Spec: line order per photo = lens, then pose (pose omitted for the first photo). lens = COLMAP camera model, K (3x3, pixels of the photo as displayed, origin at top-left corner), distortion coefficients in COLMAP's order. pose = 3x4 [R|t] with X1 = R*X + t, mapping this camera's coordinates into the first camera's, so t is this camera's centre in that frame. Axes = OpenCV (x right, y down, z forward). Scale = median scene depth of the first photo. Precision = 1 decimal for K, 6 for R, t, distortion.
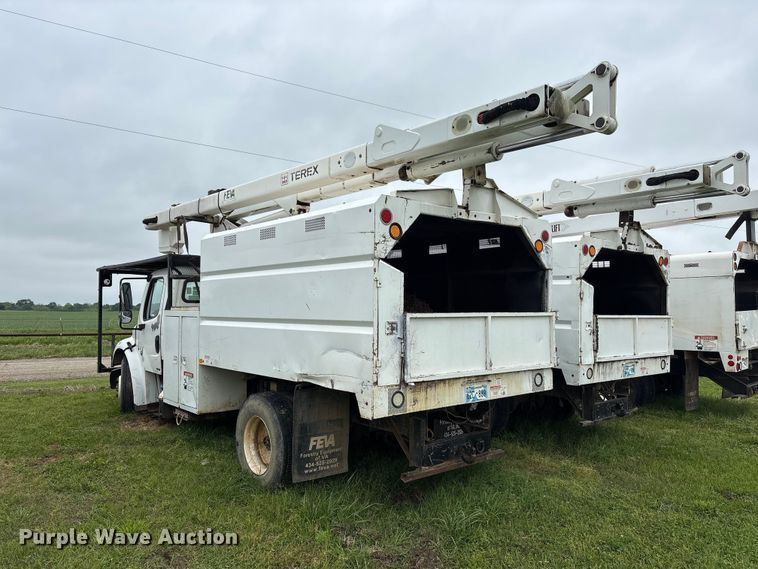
lens RADIAL K [[590.8, 0, 375.6], [0, 590.8, 287.3], [0, 0, 1]] dist [0.037641, -0.031120]
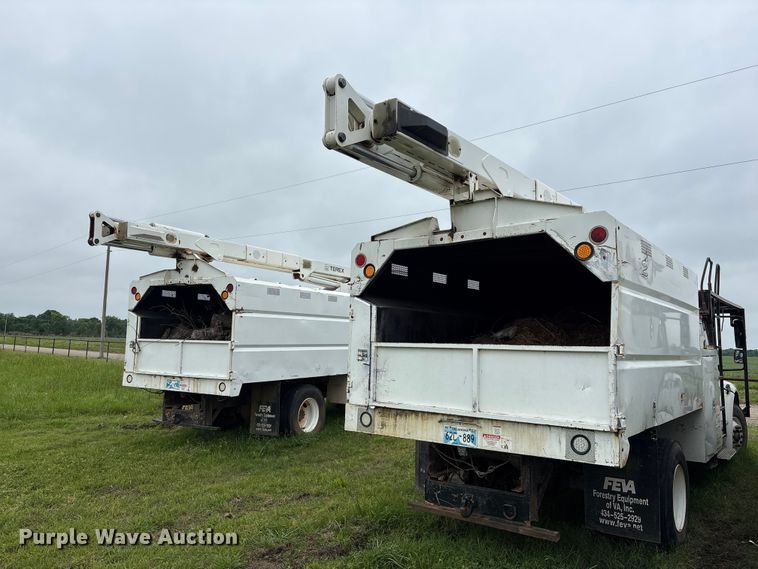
lens RADIAL K [[559.5, 0, 378.2], [0, 559.5, 282.2], [0, 0, 1]] dist [0.028732, -0.003035]
pose [[0.211600, -0.102375, -0.971980, 0.966495], [0.017710, 0.994737, -0.100916, 0.032780], [0.977196, 0.004140, 0.212300, 0.692669]]
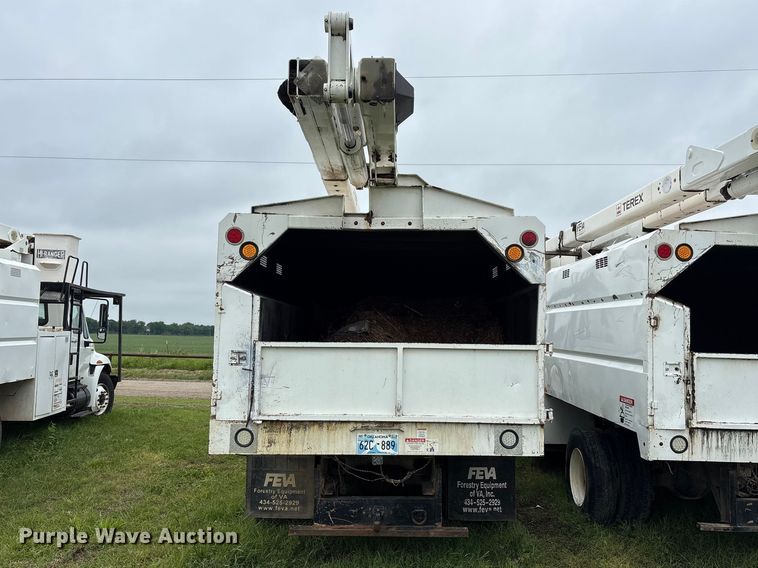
lens RADIAL K [[654.7, 0, 382.4], [0, 654.7, 290.4], [0, 0, 1]] dist [0.081776, -0.034216]
pose [[0.774045, -0.032137, -0.632315, 0.733279], [0.009653, 0.999194, -0.038967, 0.006168], [0.633058, 0.024058, 0.773731, 0.307155]]
